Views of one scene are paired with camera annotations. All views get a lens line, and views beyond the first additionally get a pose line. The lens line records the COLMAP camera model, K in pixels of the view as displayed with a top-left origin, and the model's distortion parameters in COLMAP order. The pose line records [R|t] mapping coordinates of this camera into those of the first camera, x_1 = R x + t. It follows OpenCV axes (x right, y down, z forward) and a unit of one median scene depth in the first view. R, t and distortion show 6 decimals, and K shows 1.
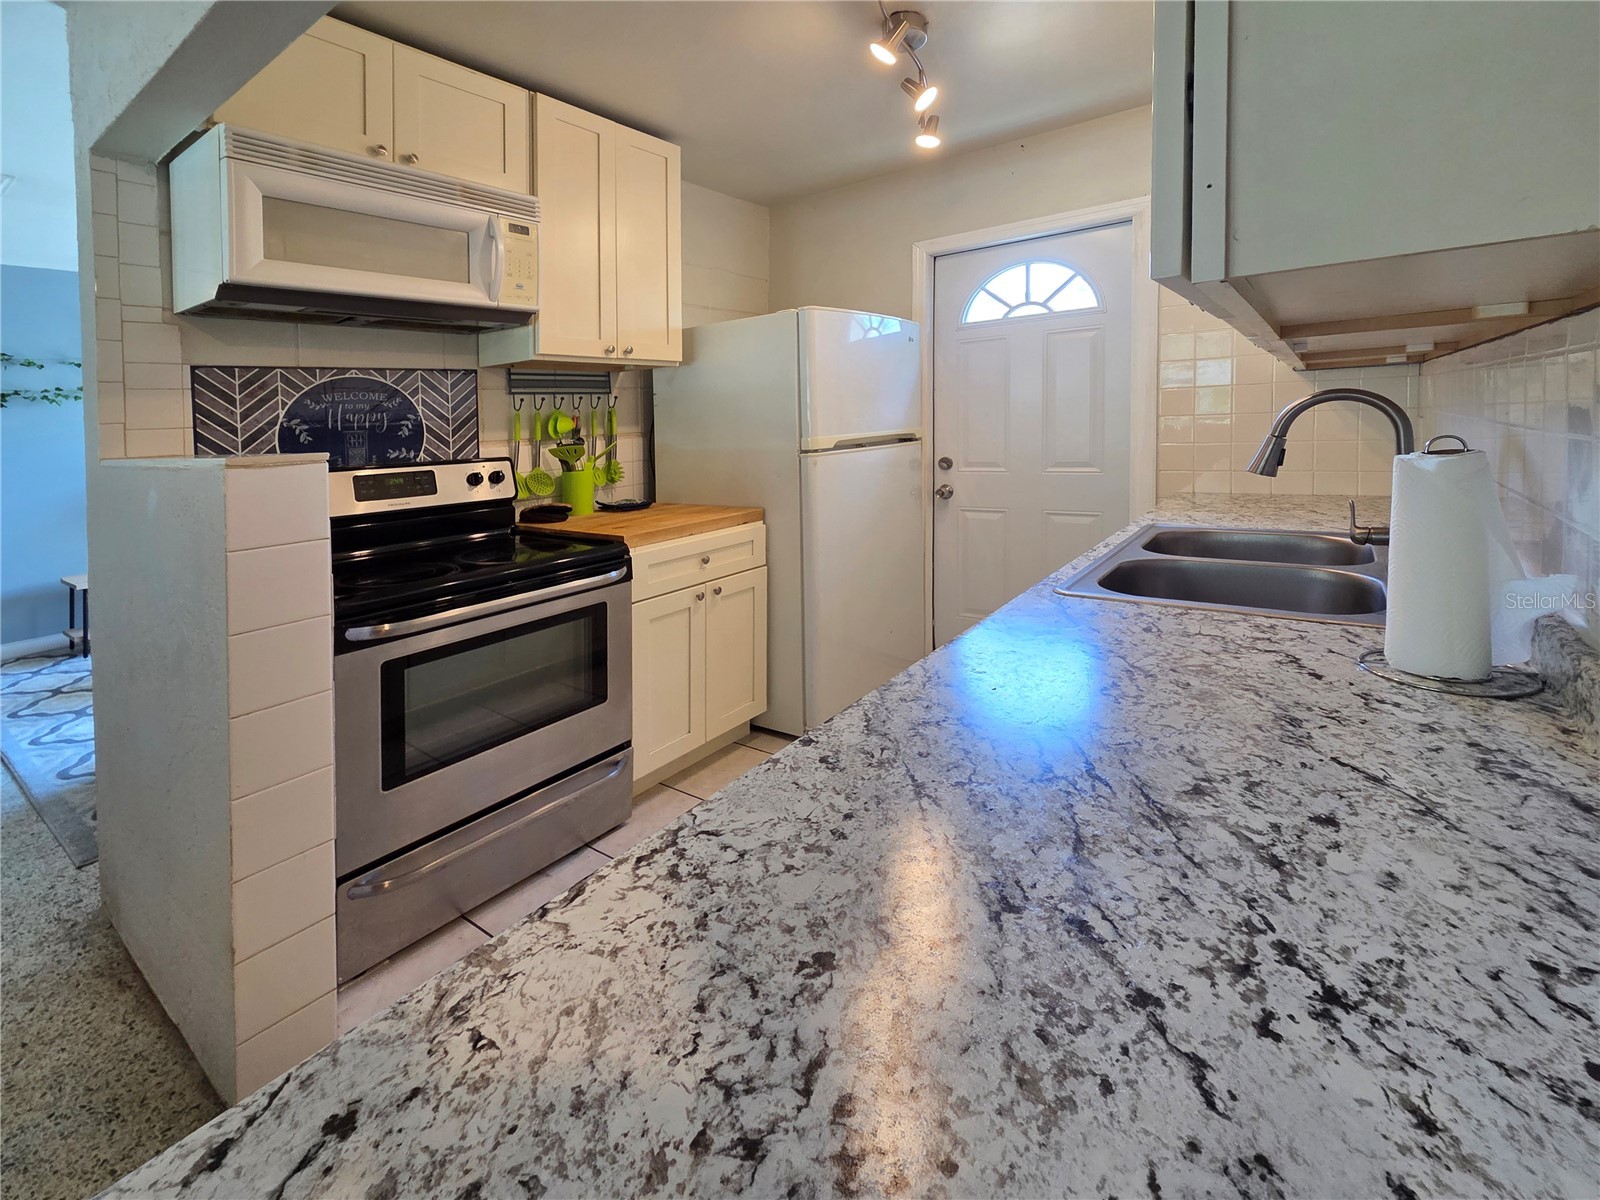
lens RADIAL K [[641.8, 0, 801.4], [0, 641.8, 421.7], [0, 0, 1]] dist [0.001190, -0.000016]
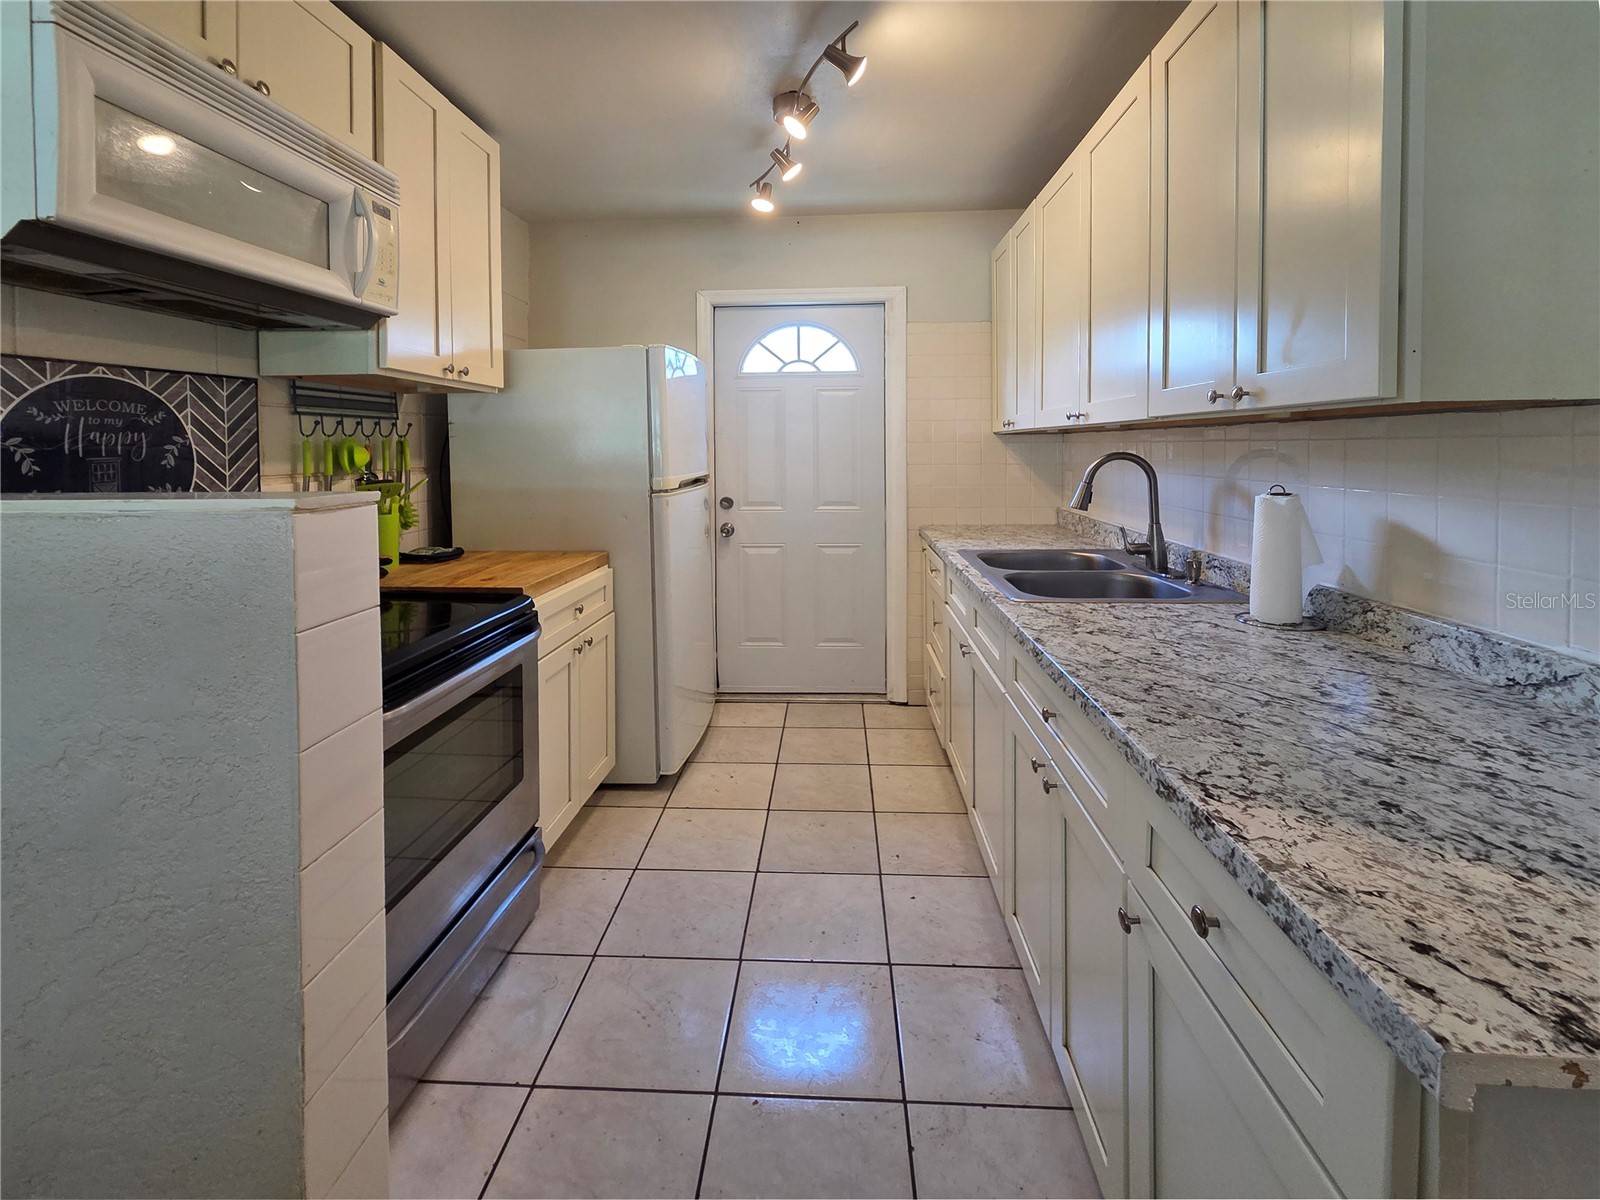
lens RADIAL K [[632.0, 0, 804.1], [0, 632.0, 453.7], [0, 0, 1]] dist [0.001681, 0.000151]
pose [[0.864884, 0.034569, 0.500781, -0.384399], [-0.028076, 0.999396, -0.020500, 0.002924], [-0.501187, 0.003670, 0.865331, 0.062567]]
